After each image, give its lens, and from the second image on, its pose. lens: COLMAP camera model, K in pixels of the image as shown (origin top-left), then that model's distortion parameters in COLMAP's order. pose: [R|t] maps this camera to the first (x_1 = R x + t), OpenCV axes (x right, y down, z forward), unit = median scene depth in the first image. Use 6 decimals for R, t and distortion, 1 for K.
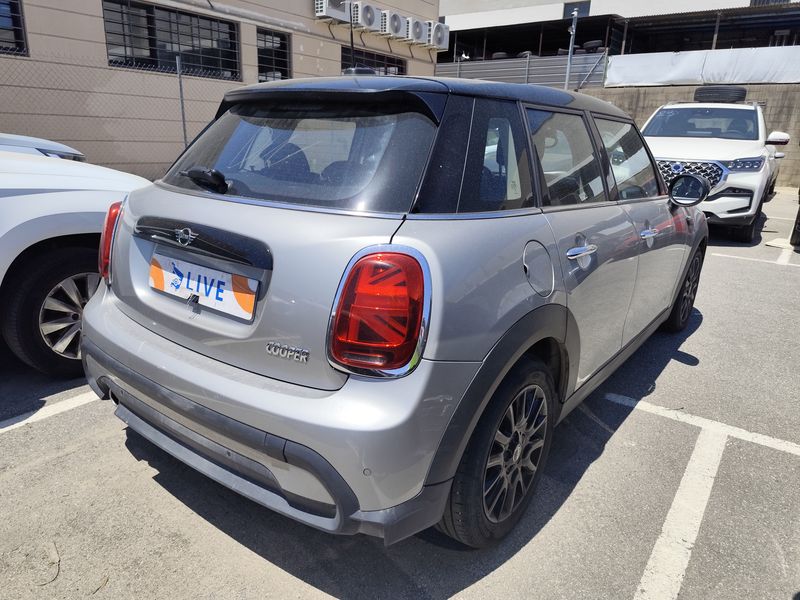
lens RADIAL K [[534.6, 0, 404.6], [0, 534.6, 299.6], [0, 0, 1]] dist [0.003108, 0.002018]
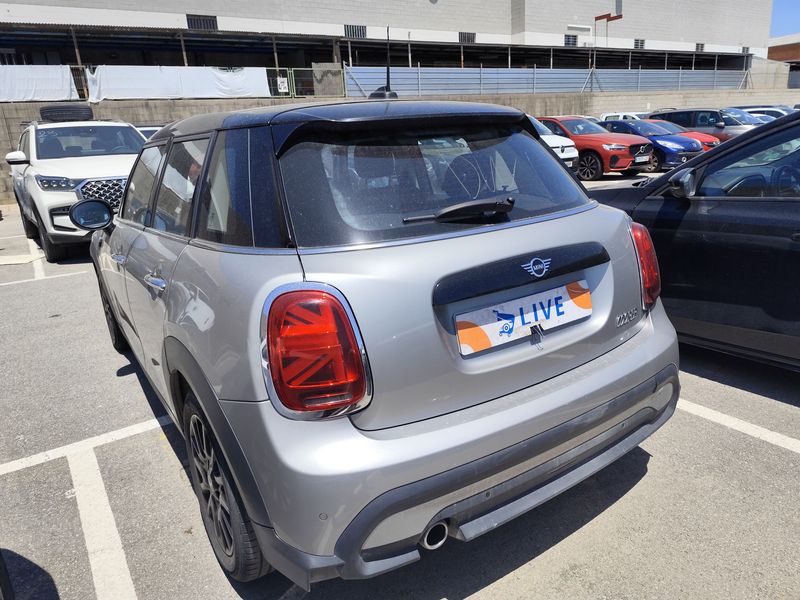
lens RADIAL K [[534.6, 0, 404.6], [0, 534.6, 299.6], [0, 0, 1]] dist [0.003108, 0.002018]
pose [[0.353851, -0.318093, 0.879549, -1.312068], [0.343505, 0.918870, 0.194119, -0.321189], [-0.869939, 0.233440, 0.434409, 0.774832]]
